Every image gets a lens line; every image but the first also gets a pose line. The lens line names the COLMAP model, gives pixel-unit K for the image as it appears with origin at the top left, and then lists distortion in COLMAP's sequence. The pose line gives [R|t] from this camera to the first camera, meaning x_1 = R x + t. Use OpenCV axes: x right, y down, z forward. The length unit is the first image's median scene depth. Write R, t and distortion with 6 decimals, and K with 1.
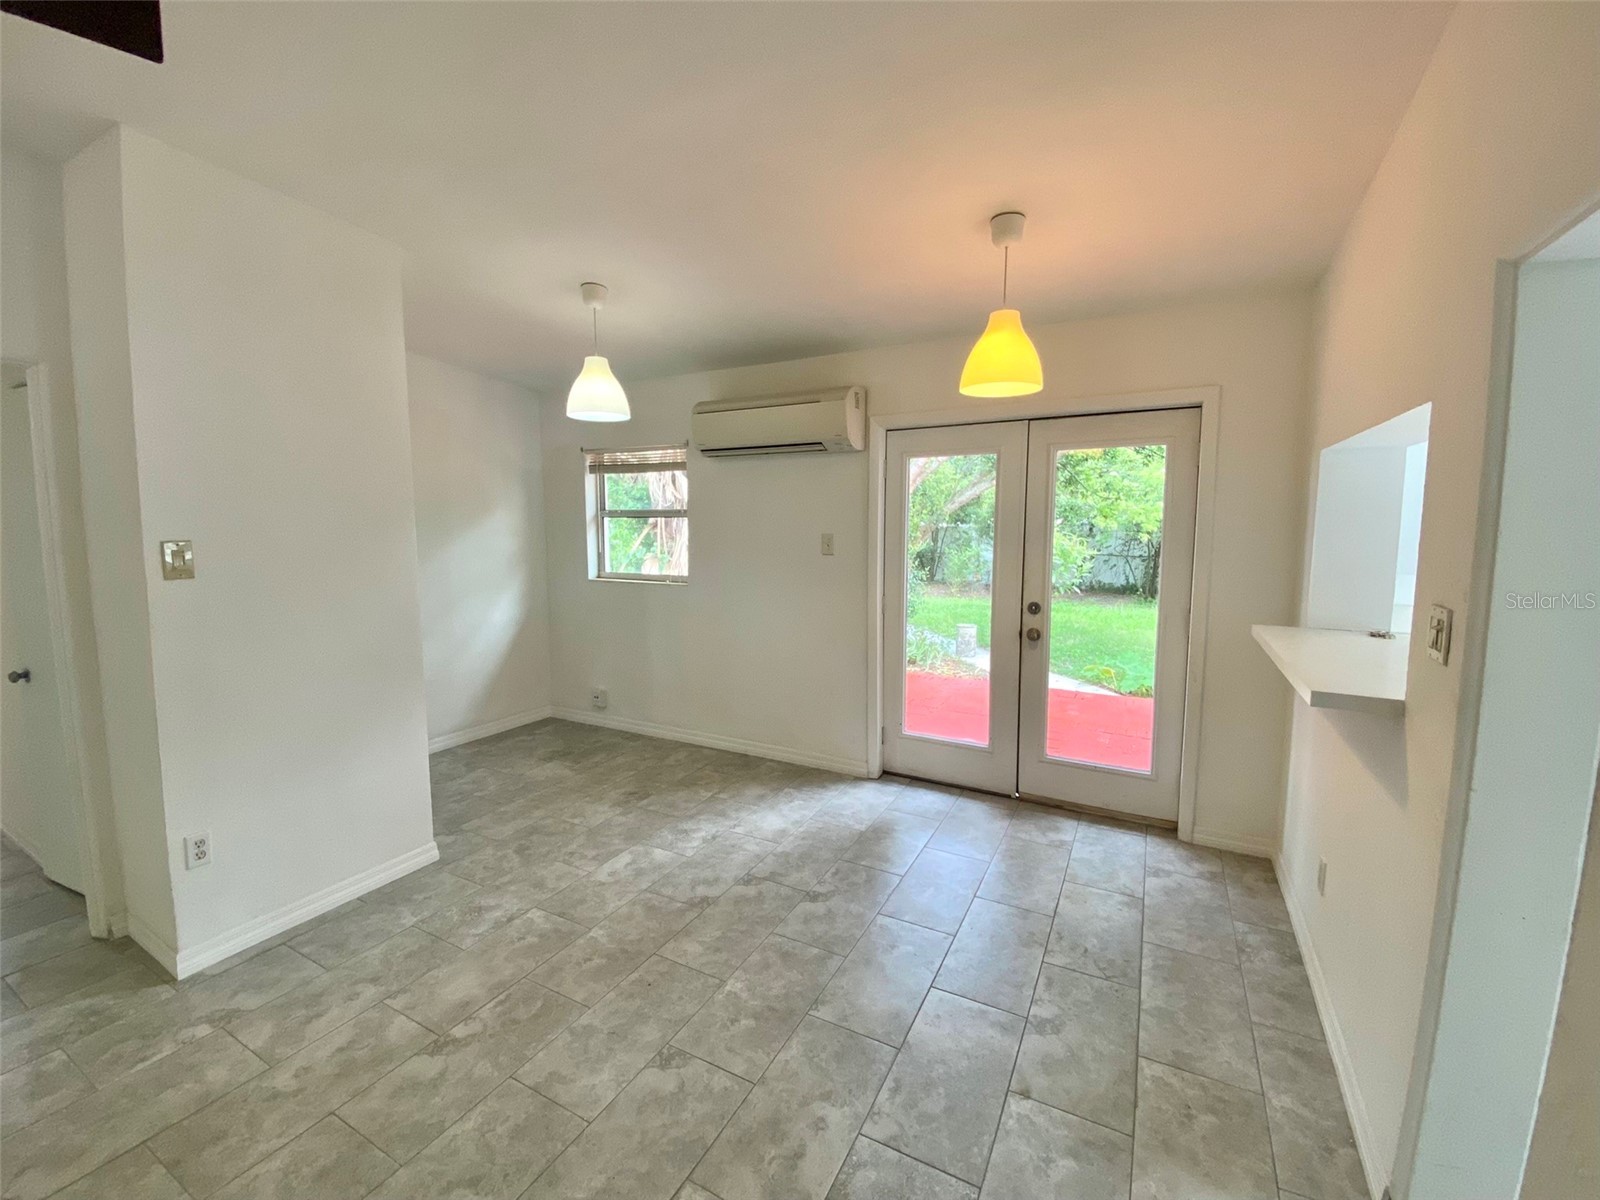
lens RADIAL K [[665.9, 0, 799.1], [0, 665.9, 588.8], [0, 0, 1]] dist [0.040479, -0.031913]
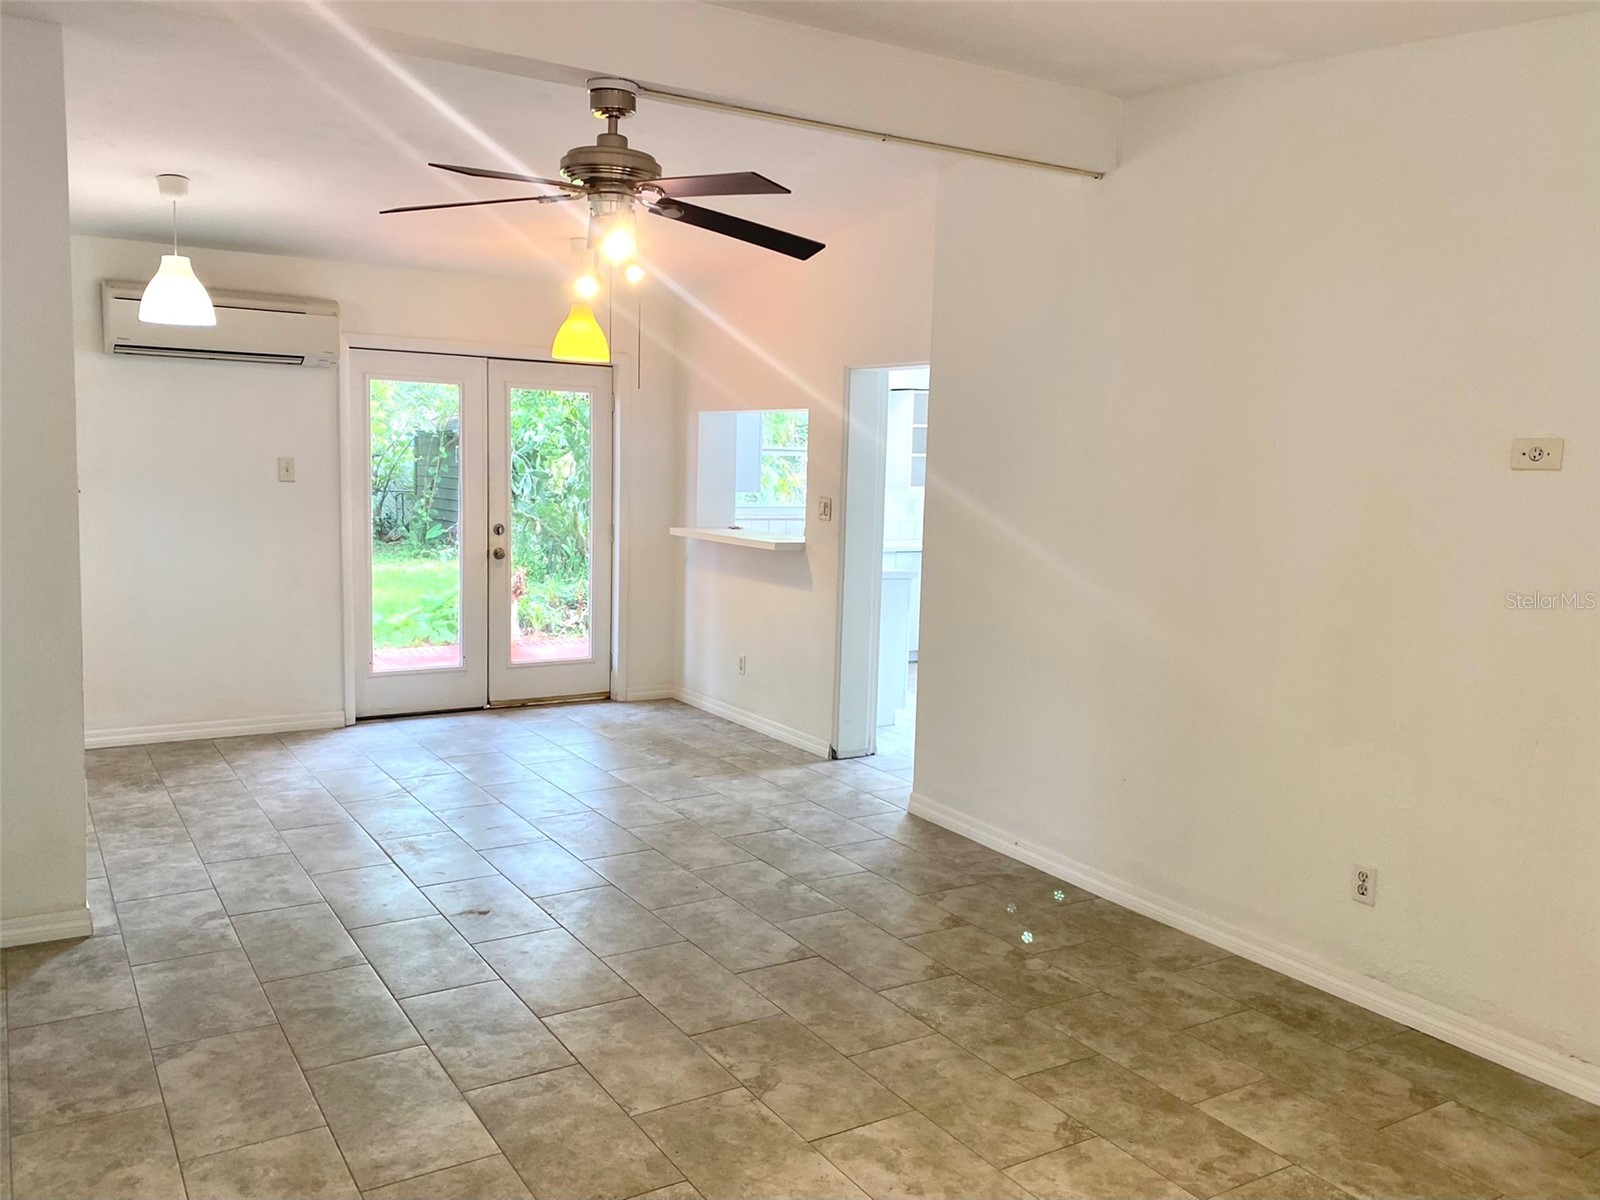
lens RADIAL K [[1288.1, 0, 795.6], [0, 1288.1, 611.6], [0, 0, 1]] dist [0.112696, -0.199328]
pose [[0.503290, -0.092212, 0.859183, -1.322735], [0.058282, 0.995648, 0.072718, 0.039552], [-0.862150, 0.013477, 0.506474, -0.529240]]
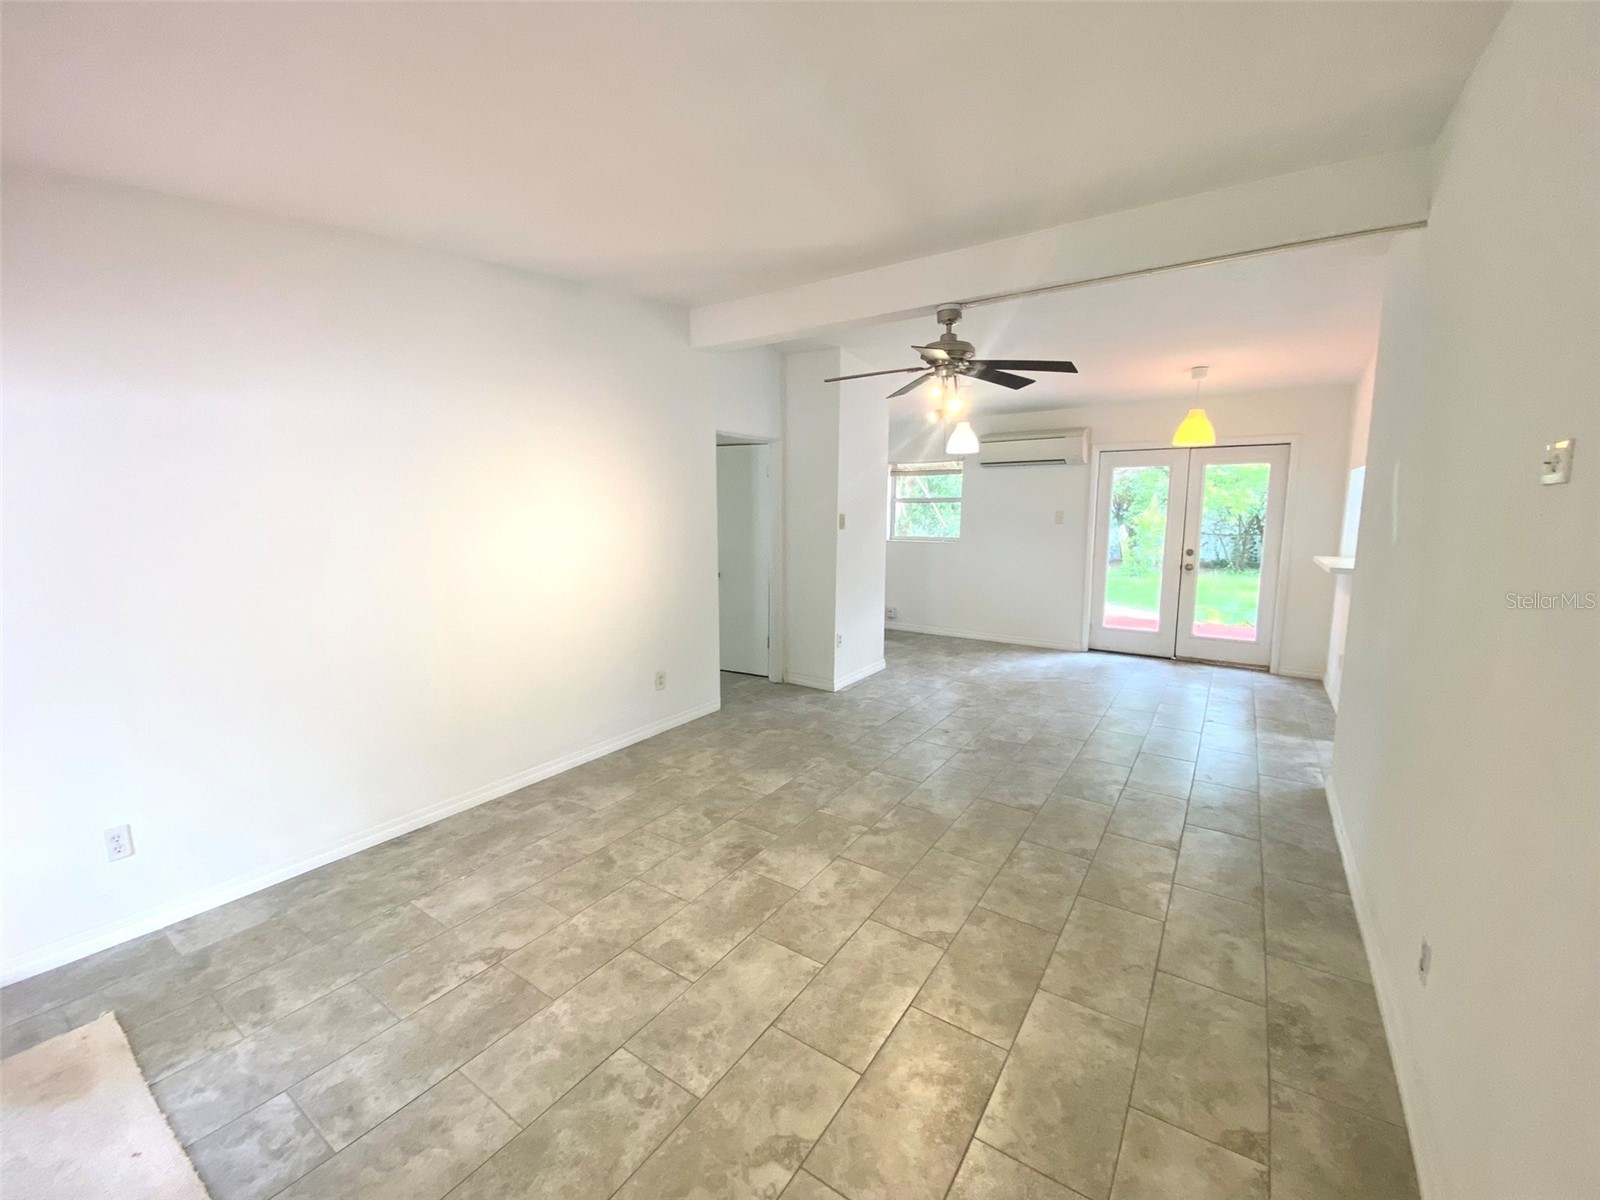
lens RADIAL K [[635.8, 0, 770.2], [0, 635.8, 589.2], [0, 0, 1]] dist [-0.029477, -0.000297]
pose [[0.988676, 0.013279, -0.149476, -0.548744], [-0.008956, 0.999523, 0.029556, 0.094364], [0.149798, -0.027882, 0.988323, -0.902949]]
